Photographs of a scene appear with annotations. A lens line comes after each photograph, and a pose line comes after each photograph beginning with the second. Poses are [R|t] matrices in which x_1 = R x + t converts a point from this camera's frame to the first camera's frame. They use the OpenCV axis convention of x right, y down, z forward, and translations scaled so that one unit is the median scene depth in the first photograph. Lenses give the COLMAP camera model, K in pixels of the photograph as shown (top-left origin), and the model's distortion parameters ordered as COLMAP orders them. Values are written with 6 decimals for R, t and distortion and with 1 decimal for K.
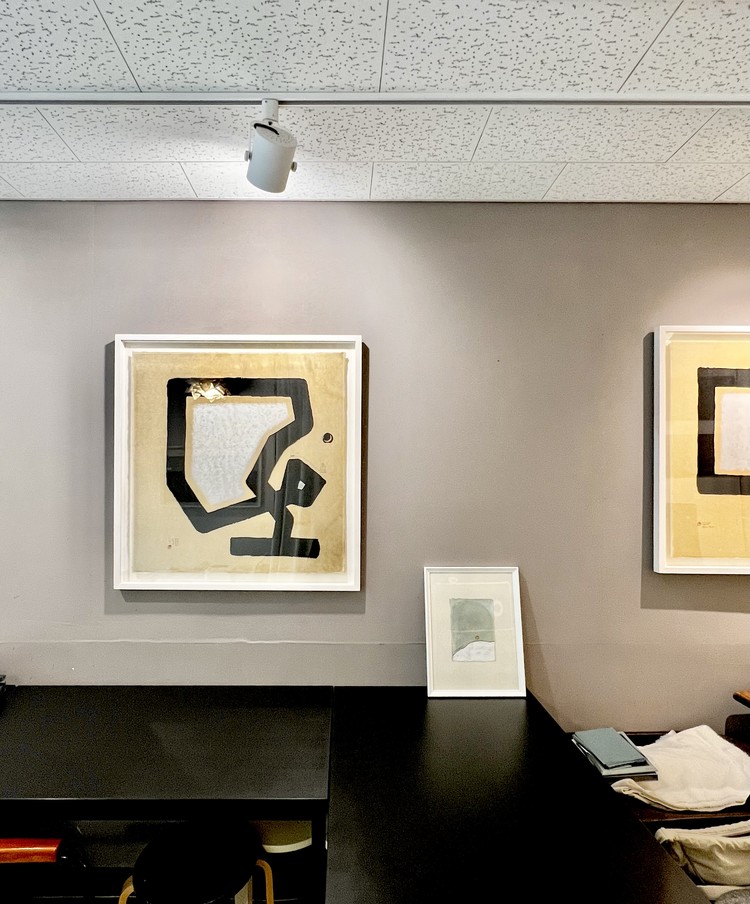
lens RADIAL K [[525.6, 0, 352.9], [0, 525.6, 473.9], [0, 0, 1]] dist [-0.002395, 0.000021]
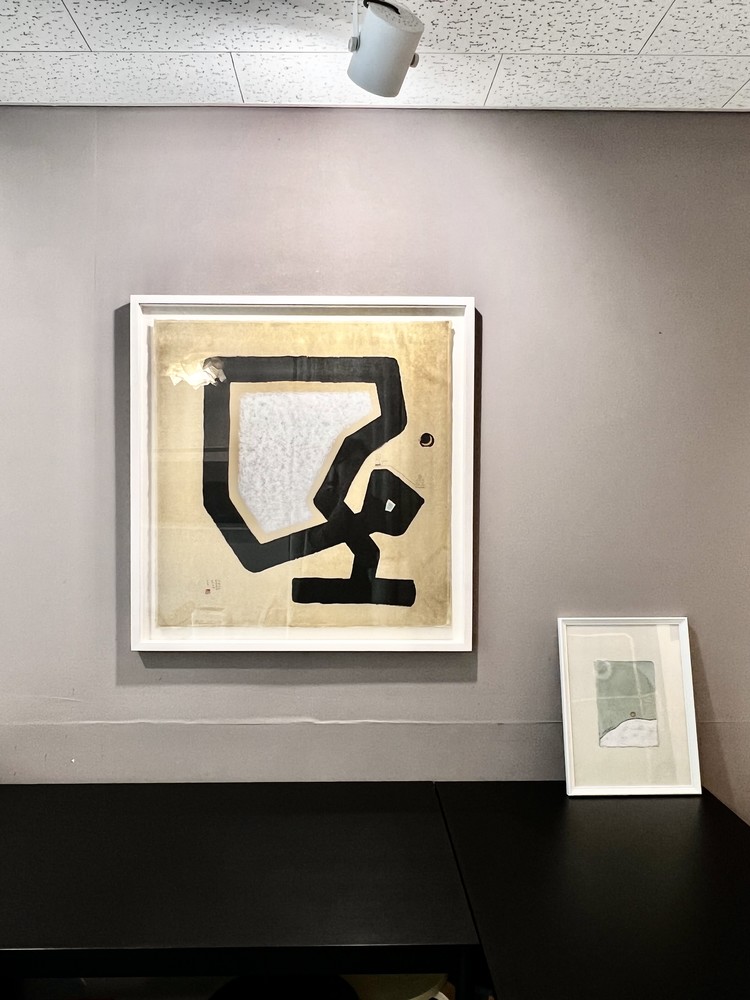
lens RADIAL K [[727.3, 0, 375.1], [0, 727.3, 500.6], [0, 0, 1]] dist [0.003986, -0.006321]
pose [[0.999903, -0.002485, 0.013741, -0.133137], [0.002272, 0.999878, 0.015476, -0.000724], [-0.013777, -0.015443, 0.999786, 0.000915]]
